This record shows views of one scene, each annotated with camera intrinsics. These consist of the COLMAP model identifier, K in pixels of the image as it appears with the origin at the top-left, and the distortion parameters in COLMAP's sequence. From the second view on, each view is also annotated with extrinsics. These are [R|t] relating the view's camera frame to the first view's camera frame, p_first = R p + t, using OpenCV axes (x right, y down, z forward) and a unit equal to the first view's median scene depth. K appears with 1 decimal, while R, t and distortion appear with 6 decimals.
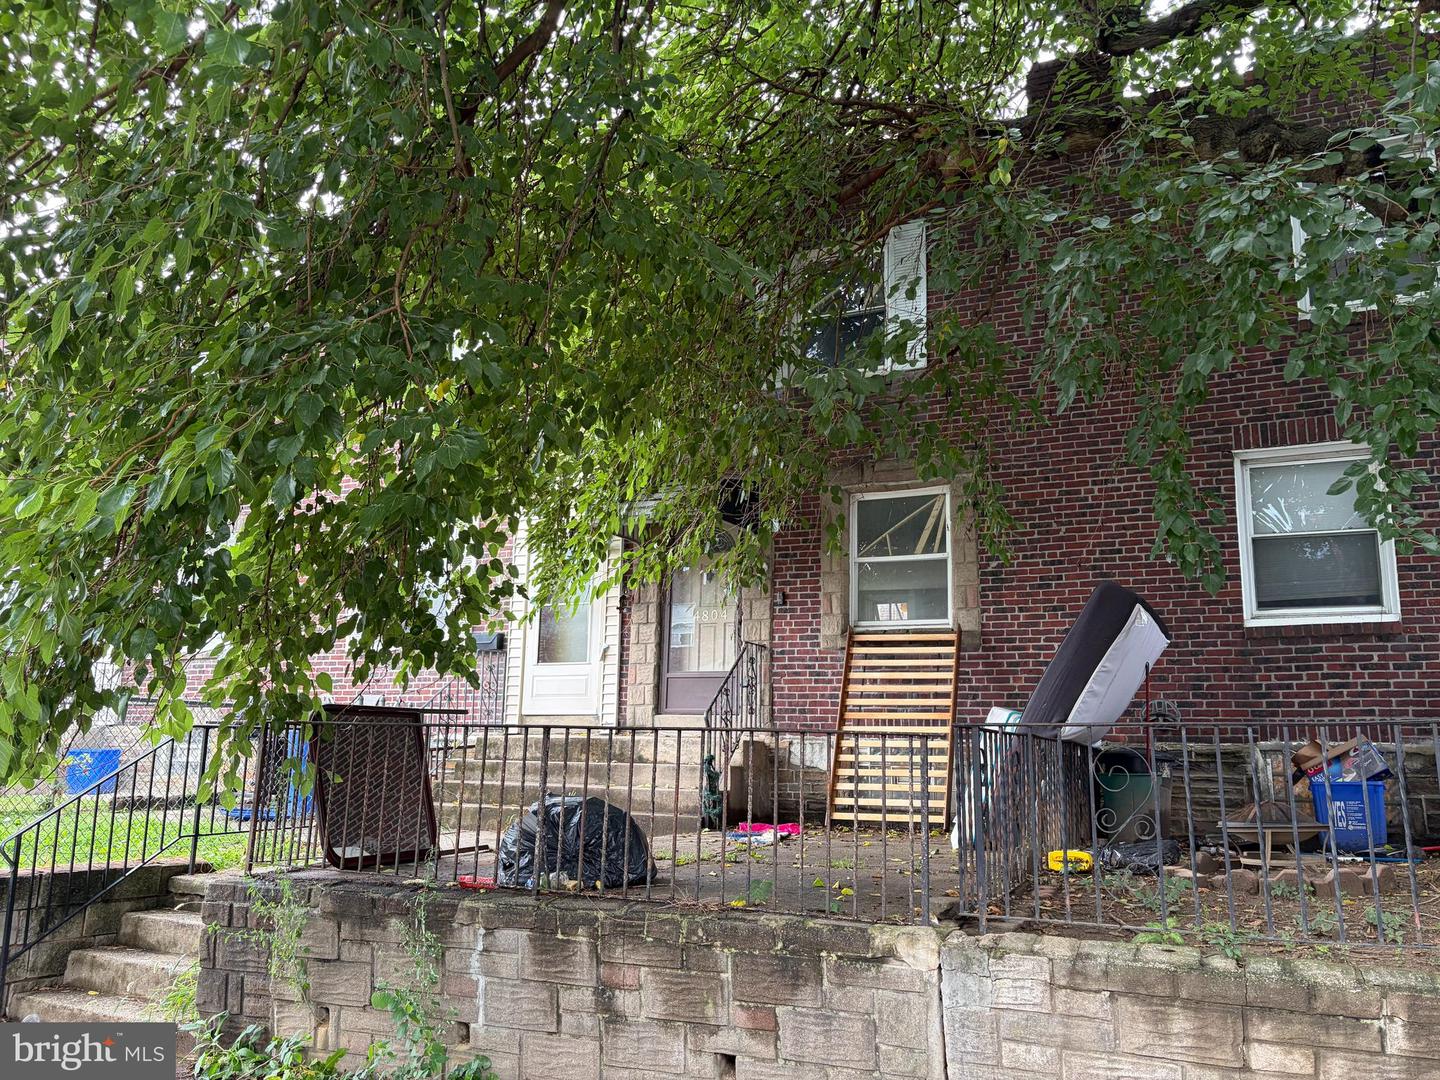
lens RADIAL K [[1085.6, 0, 720.0], [0, 1085.6, 540.0], [0, 0, 1]] dist [0.005532, 0.071424]
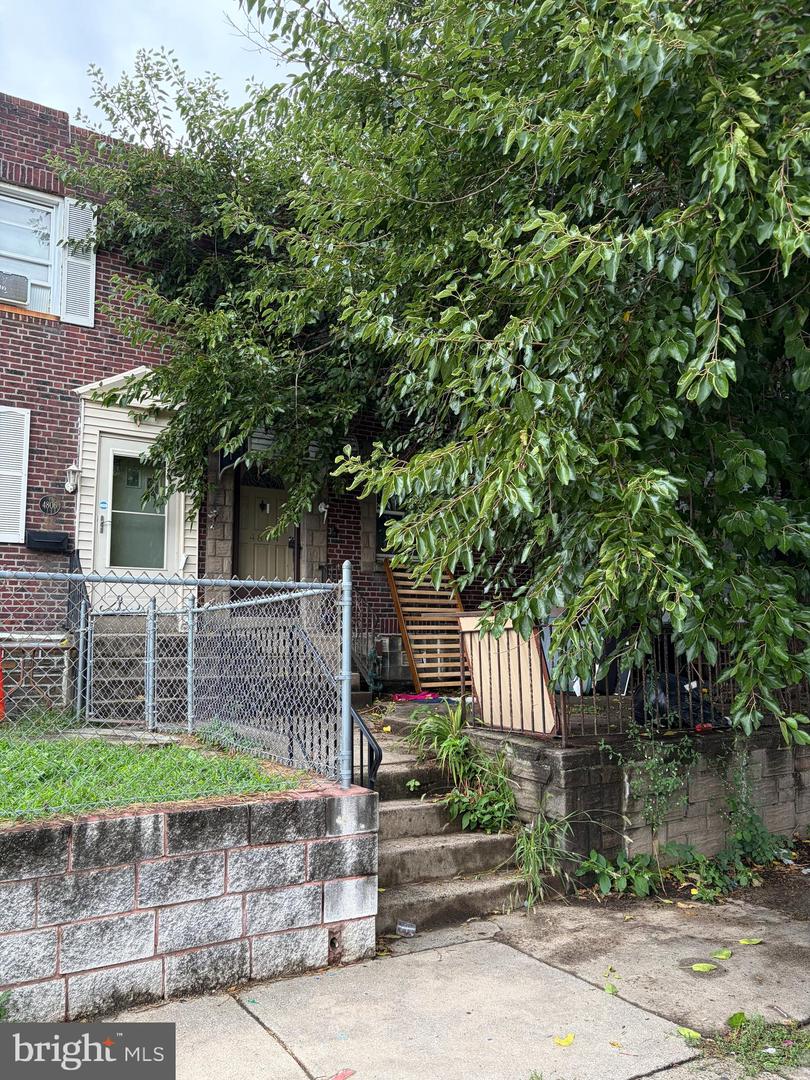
lens RADIAL K [[807.3, 0, 397.9], [0, 807.3, 540.5], [0, 0, 1]] dist [0.027891, -0.004348]
pose [[0.574011, 0.084617, 0.814464, -1.193160], [-0.137408, 0.990496, -0.006065, 0.099790], [-0.807237, -0.108432, 0.580182, 0.593700]]
